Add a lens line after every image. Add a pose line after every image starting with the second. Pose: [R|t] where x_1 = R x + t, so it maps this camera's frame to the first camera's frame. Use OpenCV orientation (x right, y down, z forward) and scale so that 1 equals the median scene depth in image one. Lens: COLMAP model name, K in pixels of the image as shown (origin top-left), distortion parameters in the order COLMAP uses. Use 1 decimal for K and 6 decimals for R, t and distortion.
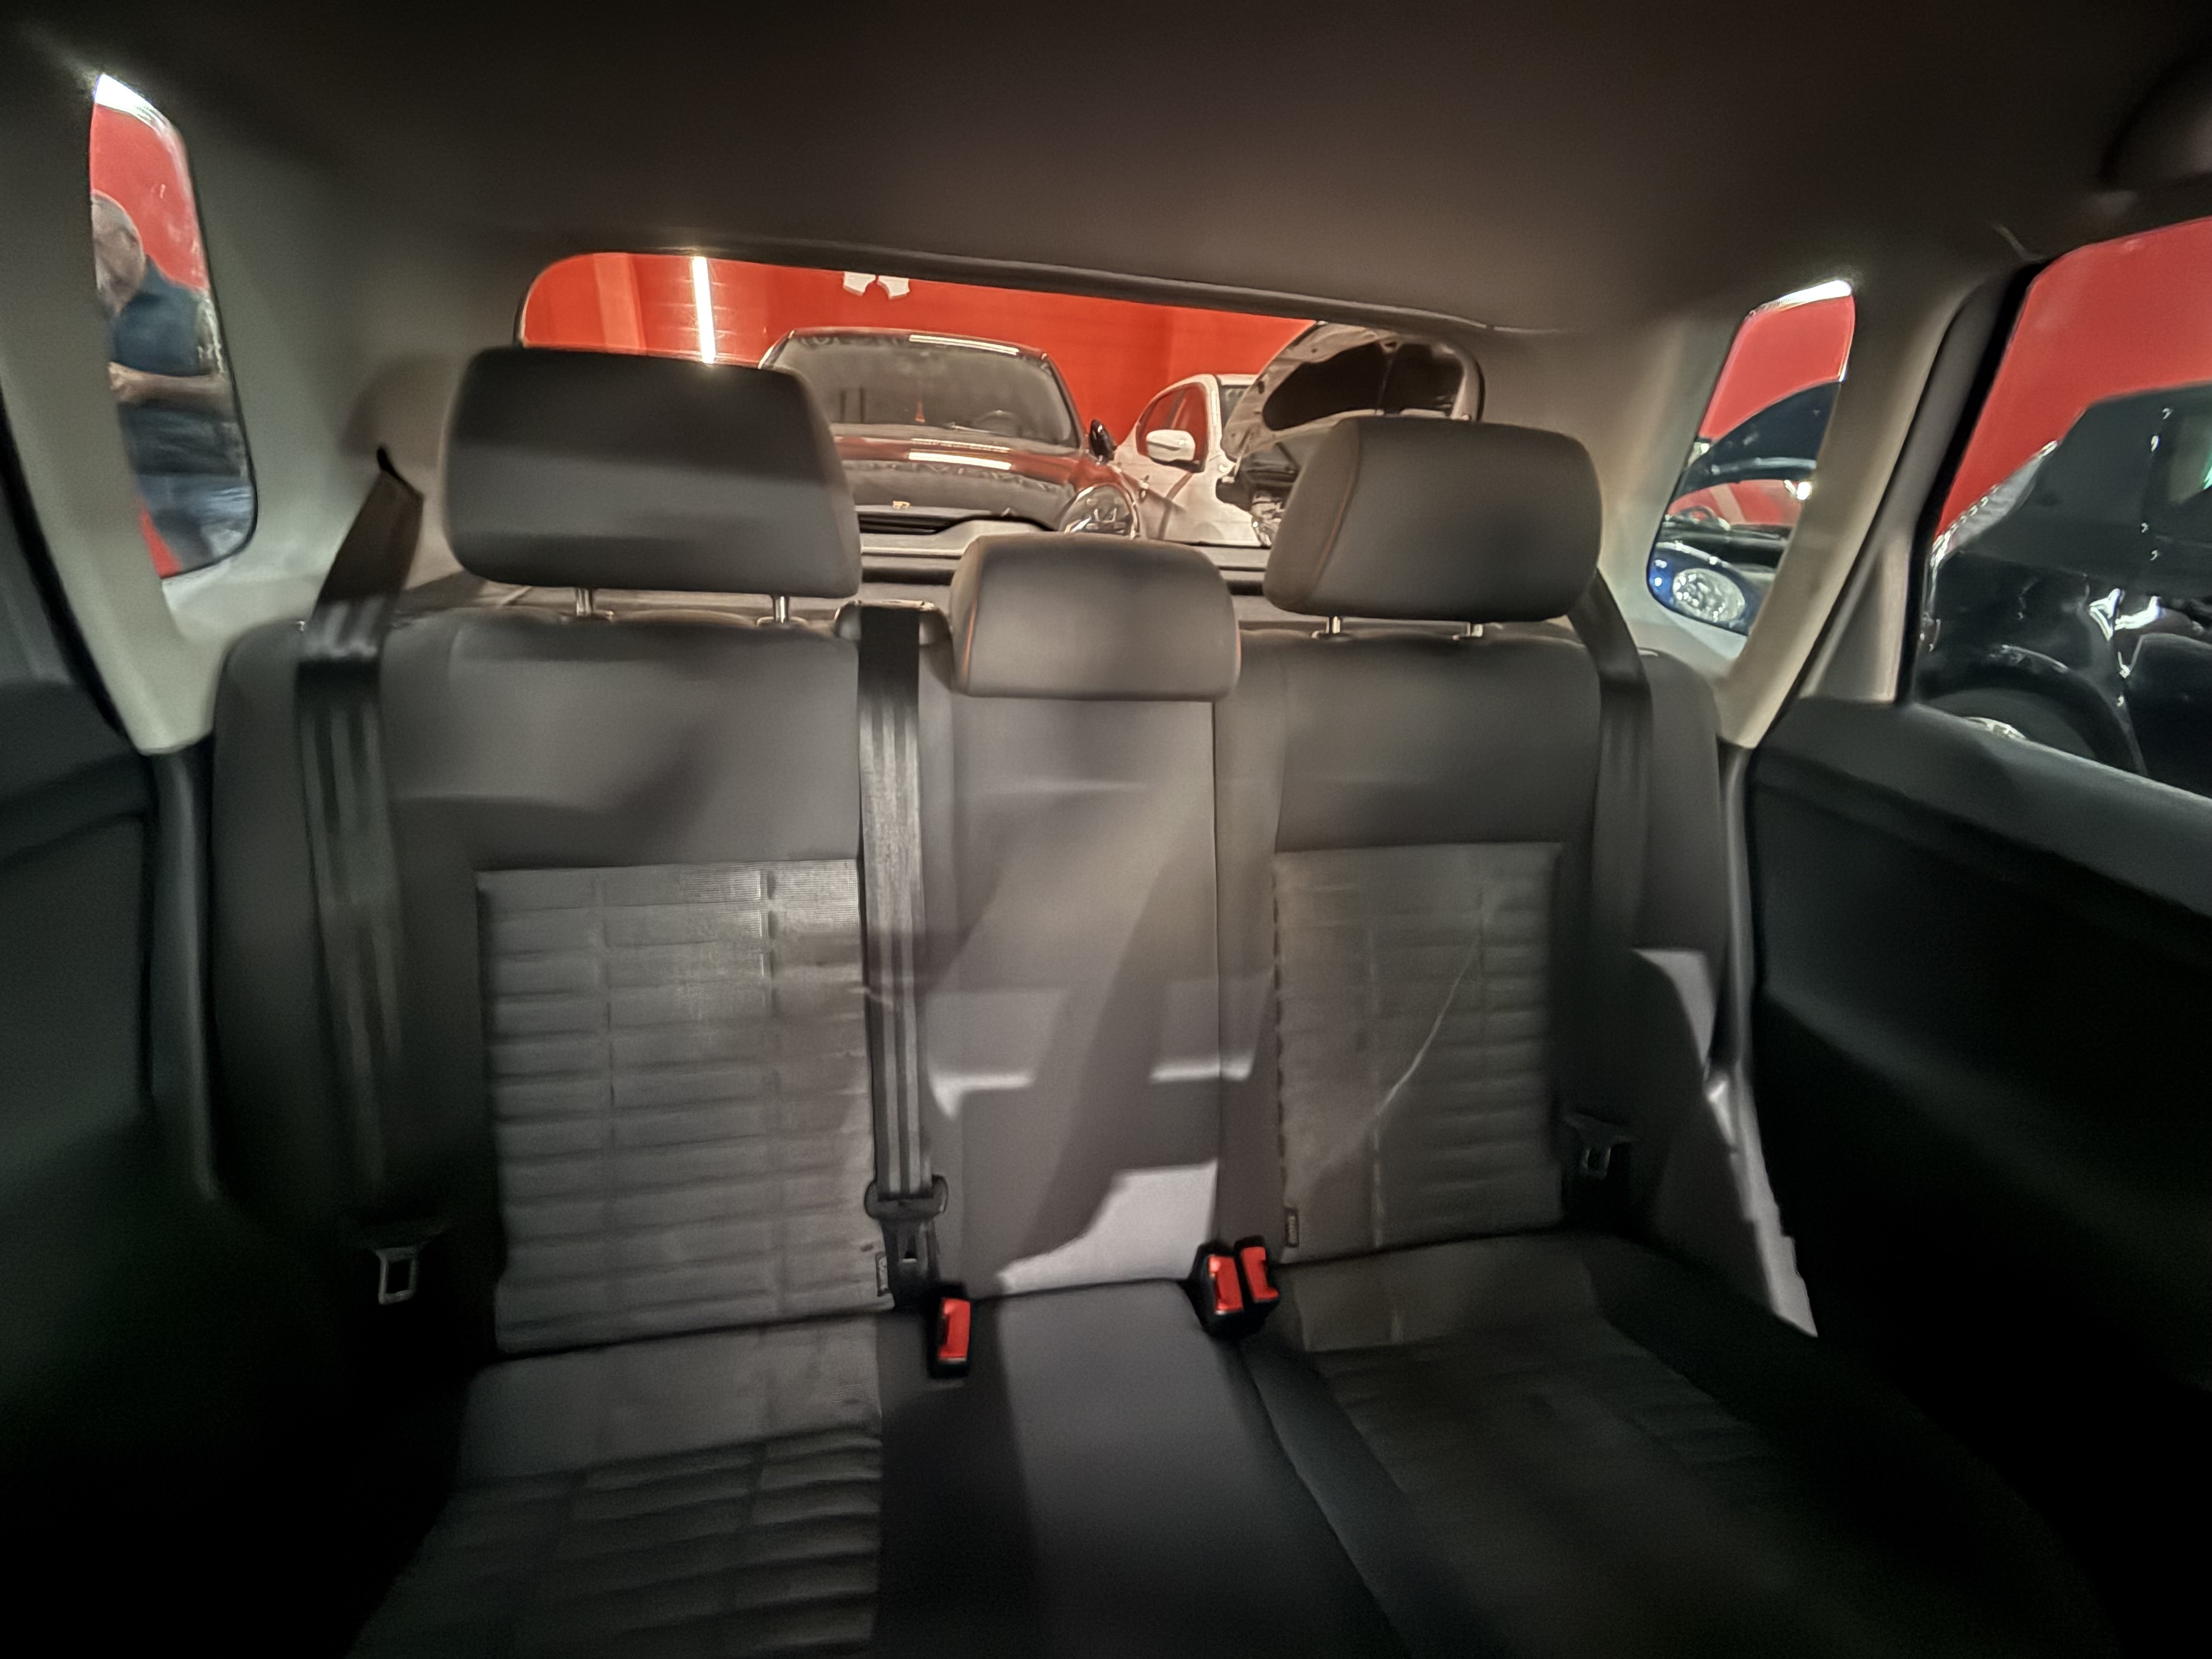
lens RADIAL K [[884.9, 0, 1106.6], [0, 884.9, 836.0], [0, 0, 1]] dist [-0.013268, -0.000097]
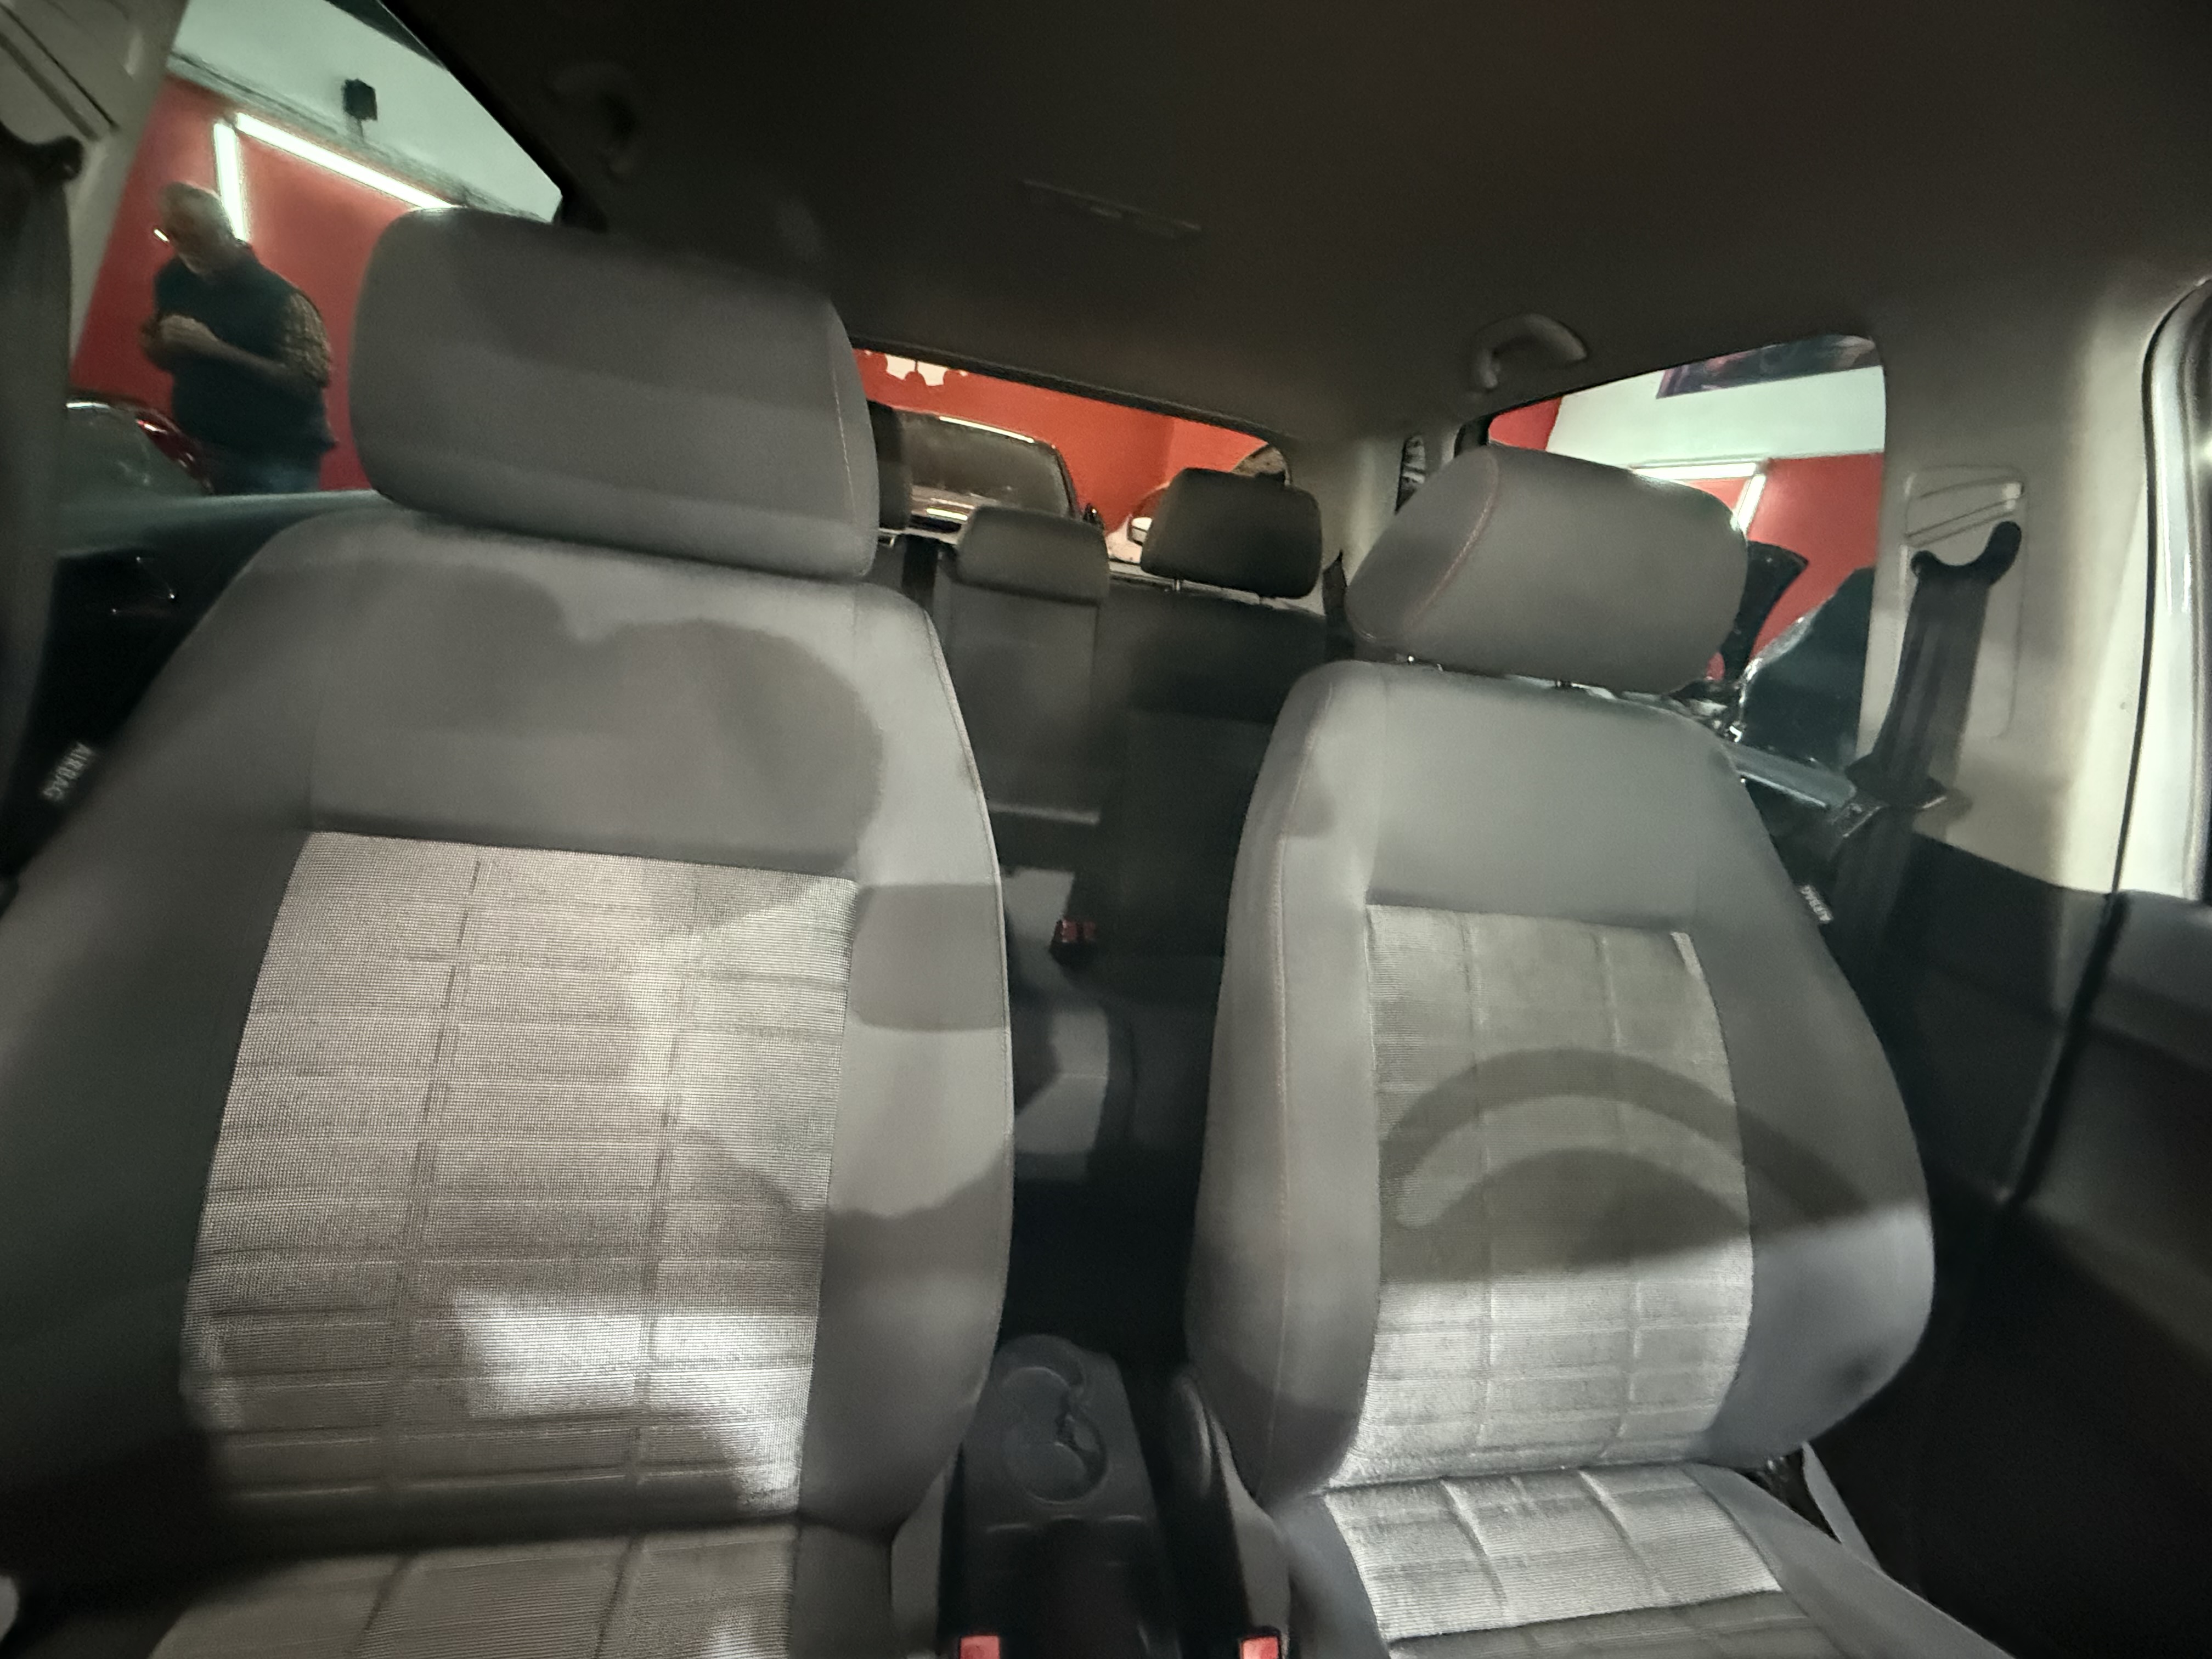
lens RADIAL K [[884.9, 0, 1108.1], [0, 884.9, 828.4], [0, 0, 1]] dist [-0.013268, -0.000097]
pose [[0.994376, 0.102446, 0.026862, 0.024464], [-0.099042, 0.989336, -0.106798, 0.083017], [-0.037517, 0.103537, 0.993918, -0.128992]]
